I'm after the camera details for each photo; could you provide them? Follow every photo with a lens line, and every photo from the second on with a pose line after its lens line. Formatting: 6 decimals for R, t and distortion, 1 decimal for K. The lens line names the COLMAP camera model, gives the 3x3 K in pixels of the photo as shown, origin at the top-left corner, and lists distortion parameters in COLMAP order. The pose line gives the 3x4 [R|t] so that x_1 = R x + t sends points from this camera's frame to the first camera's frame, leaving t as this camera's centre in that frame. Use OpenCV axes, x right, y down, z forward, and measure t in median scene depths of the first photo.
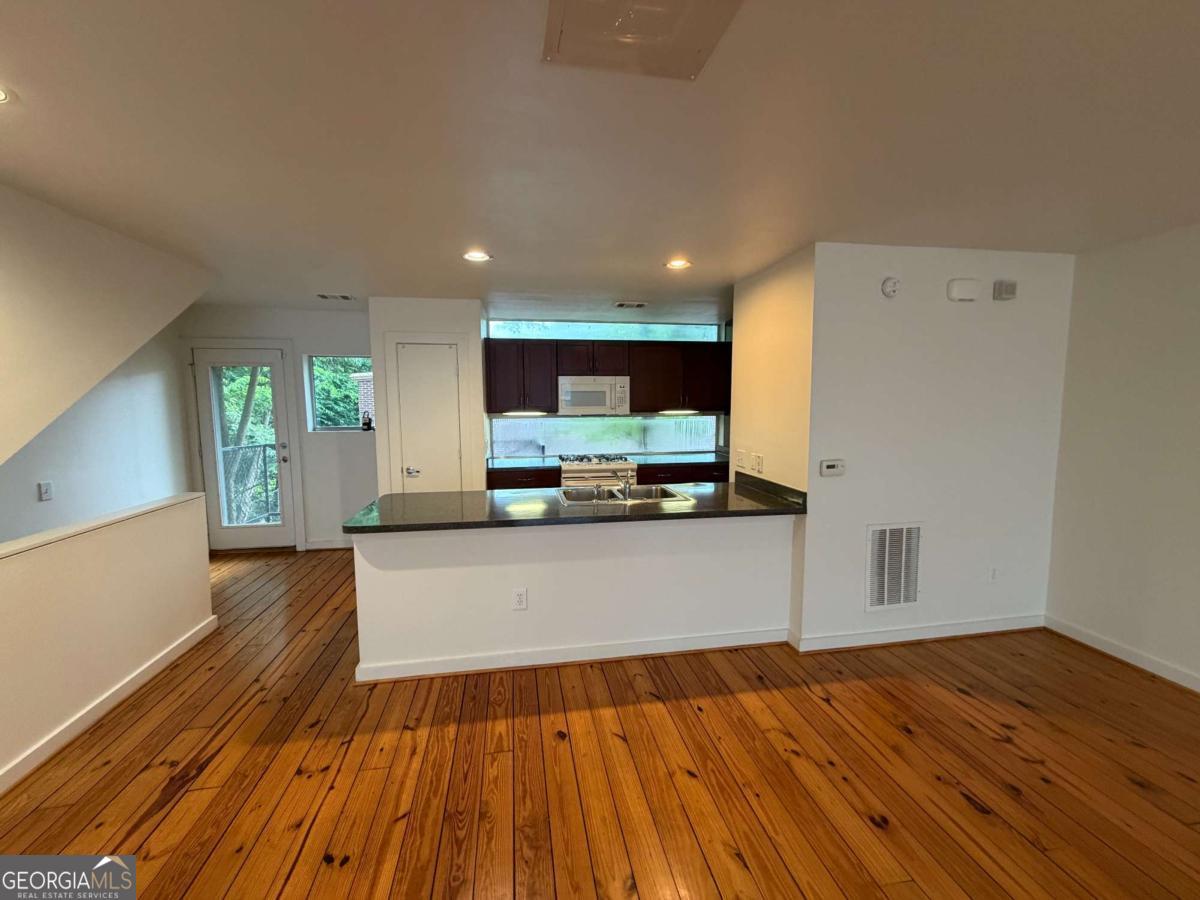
lens RADIAL K [[478.5, 0, 597.1], [0, 478.5, 445.7], [0, 0, 1]] dist [0.002488, 0.000026]
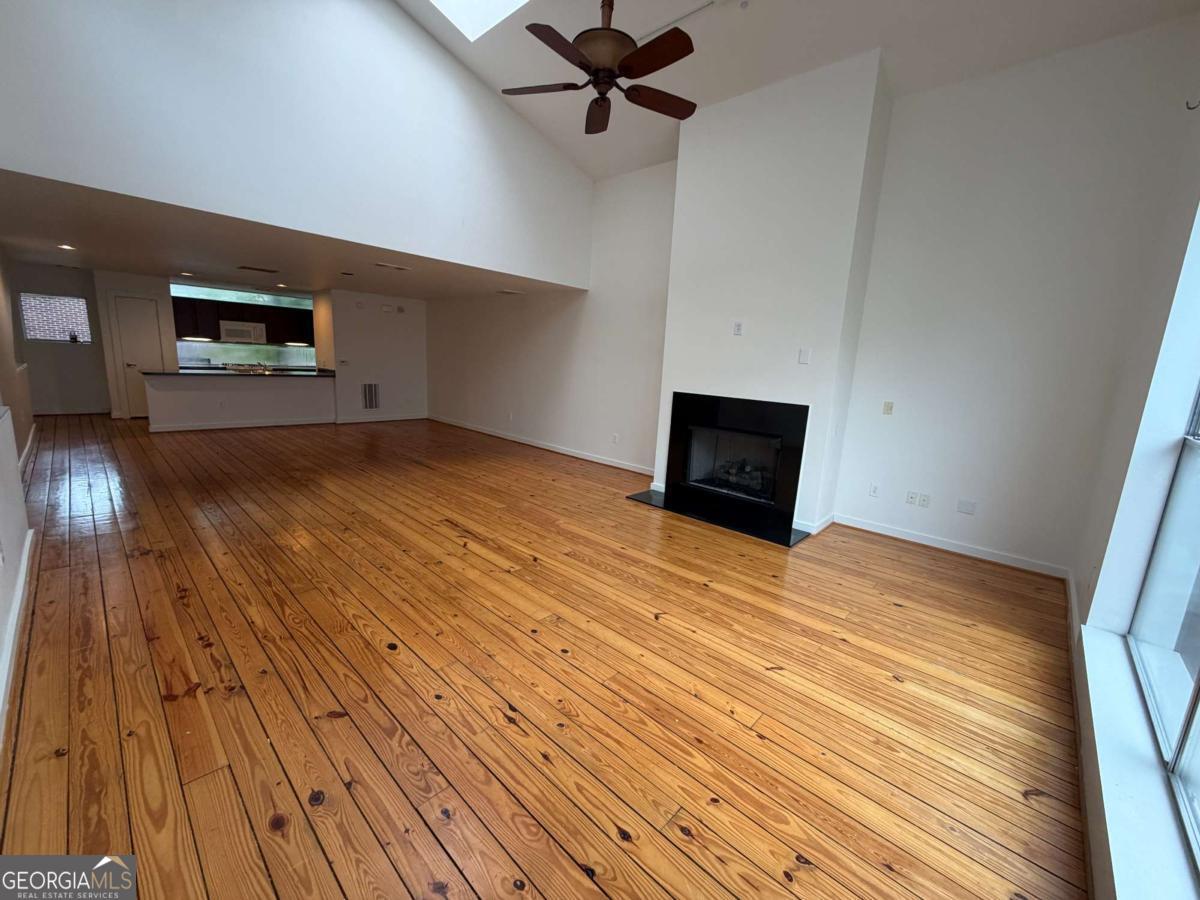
lens RADIAL K [[478.5, 0, 591.6], [0, 478.5, 444.7], [0, 0, 1]] dist [0.002488, 0.000026]
pose [[0.803344, -0.056920, 0.592788, -0.085268], [-0.002690, 0.995065, 0.099193, 0.258894], [-0.595509, -0.081280, 0.799226, -2.432715]]
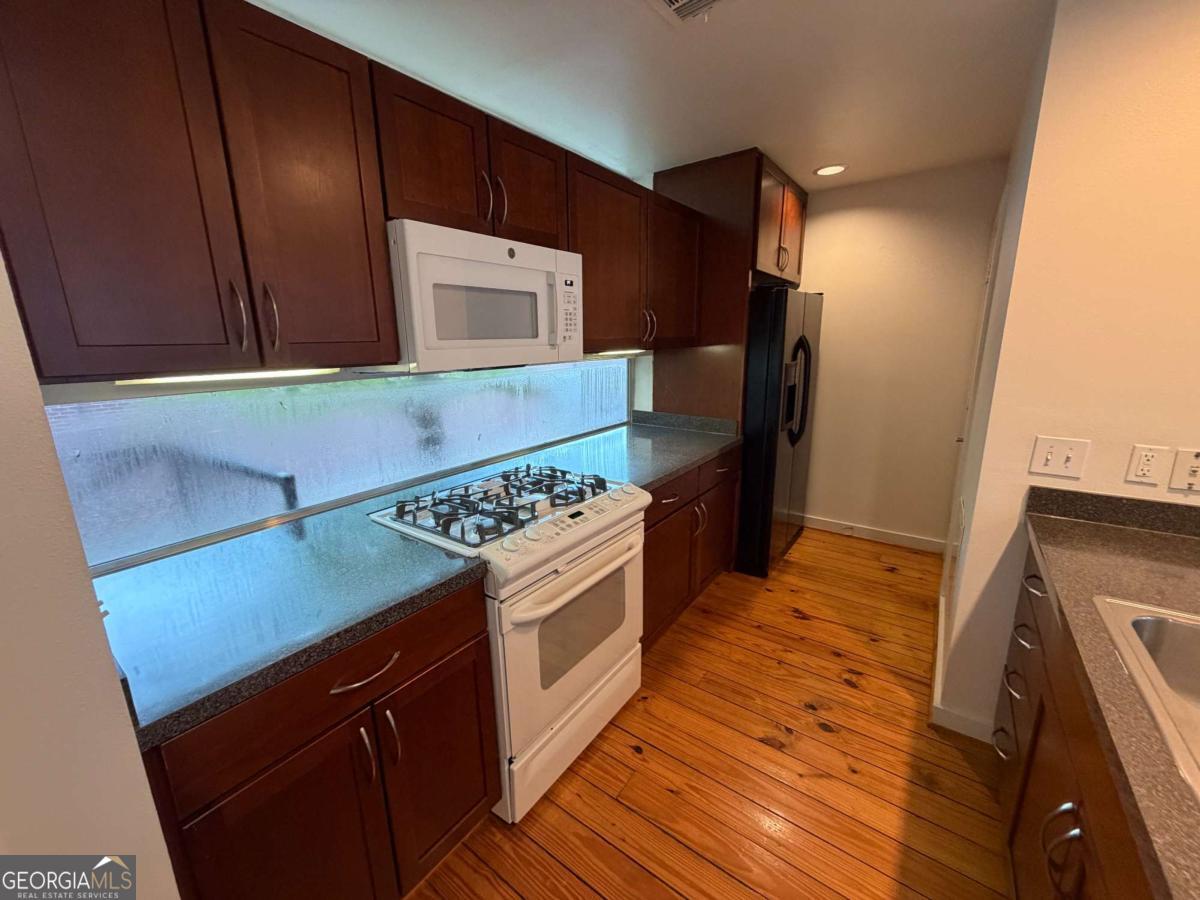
lens RADIAL K [[478.5, 0, 596.4], [0, 478.5, 448.5], [0, 0, 1]] dist [0.002488, 0.000026]
pose [[0.719265, -0.161935, 0.675599, -0.326323], [0.077293, 0.985071, 0.153823, -0.092316], [-0.690422, -0.058420, 0.721044, 1.217054]]
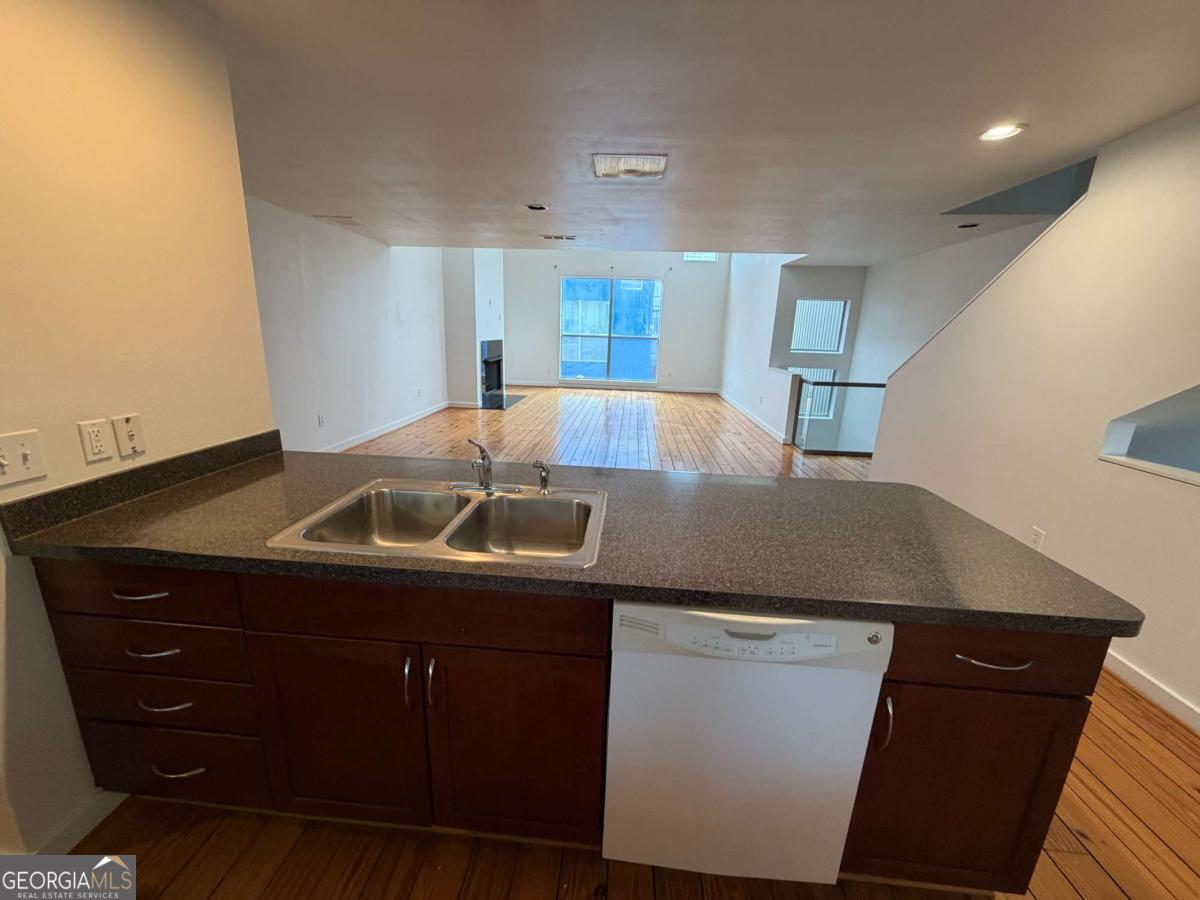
lens RADIAL K [[478.5, 0, 595.4], [0, 478.5, 451.4], [0, 0, 1]] dist [0.002488, 0.000026]
pose [[-0.965803, -0.091238, 0.242692, -0.189911], [-0.004401, 0.941673, 0.336500, -0.108263], [-0.259238, 0.323925, -0.909873, 1.479060]]
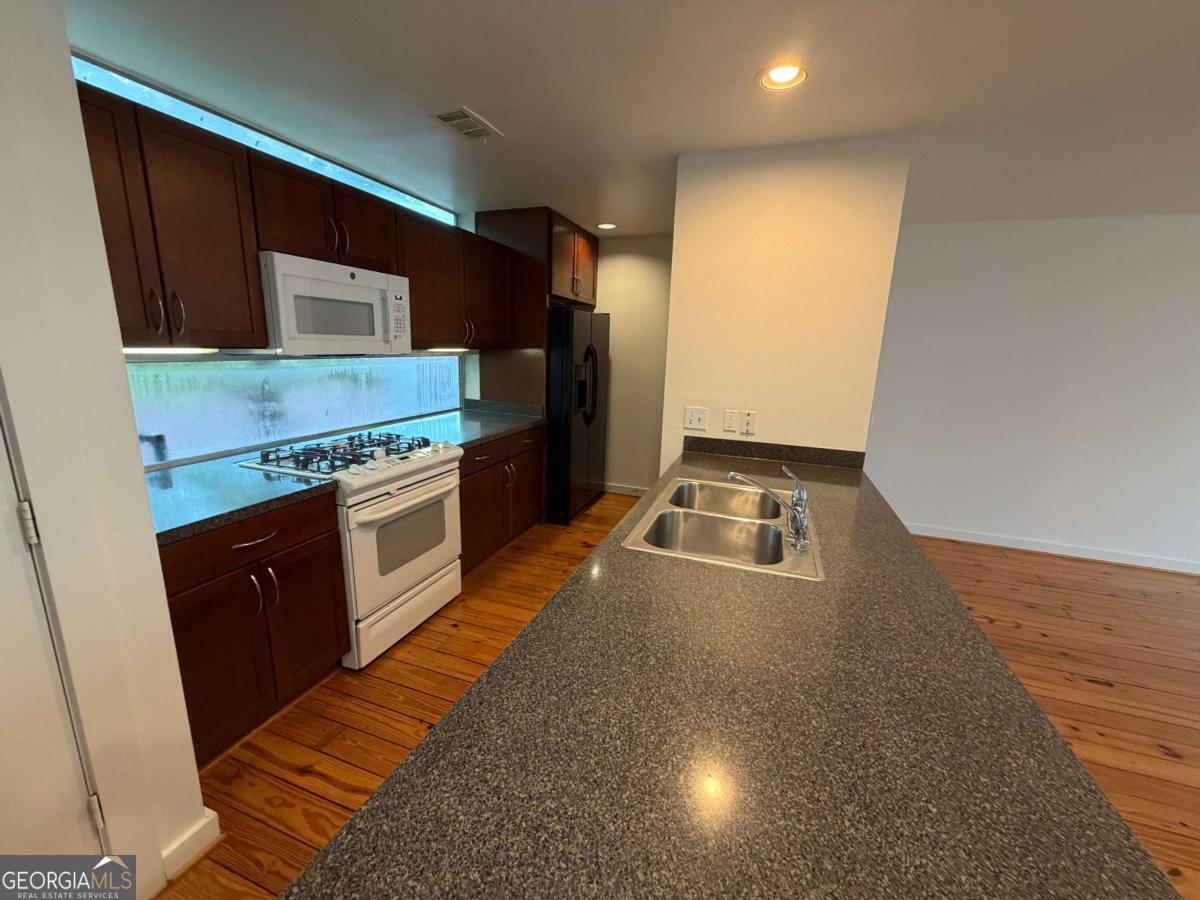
lens RADIAL K [[478.5, 0, 596.4], [0, 478.5, 449.1], [0, 0, 1]] dist [0.002488, 0.000026]
pose [[0.495763, -0.165188, 0.852603, -0.500043], [0.047628, 0.985438, 0.163230, -0.065786], [-0.867151, -0.040316, 0.496412, 0.957054]]
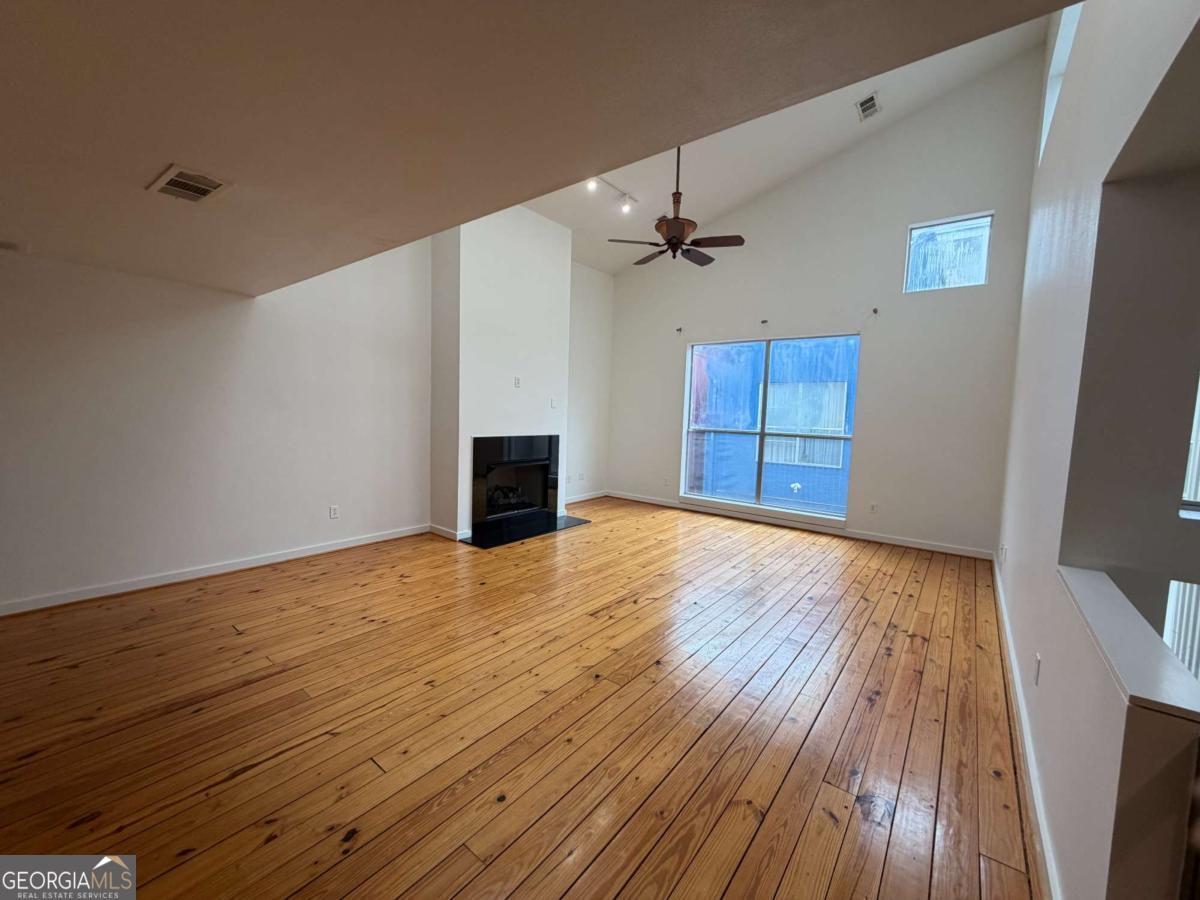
lens RADIAL K [[478.5, 0, 599.3], [0, 478.5, 450.6], [0, 0, 1]] dist [0.002488, 0.000026]
pose [[-0.666730, -0.078643, 0.741138, -0.473364], [0.041754, 0.988914, 0.142496, 0.045154], [-0.744128, 0.125952, -0.656056, -0.311406]]
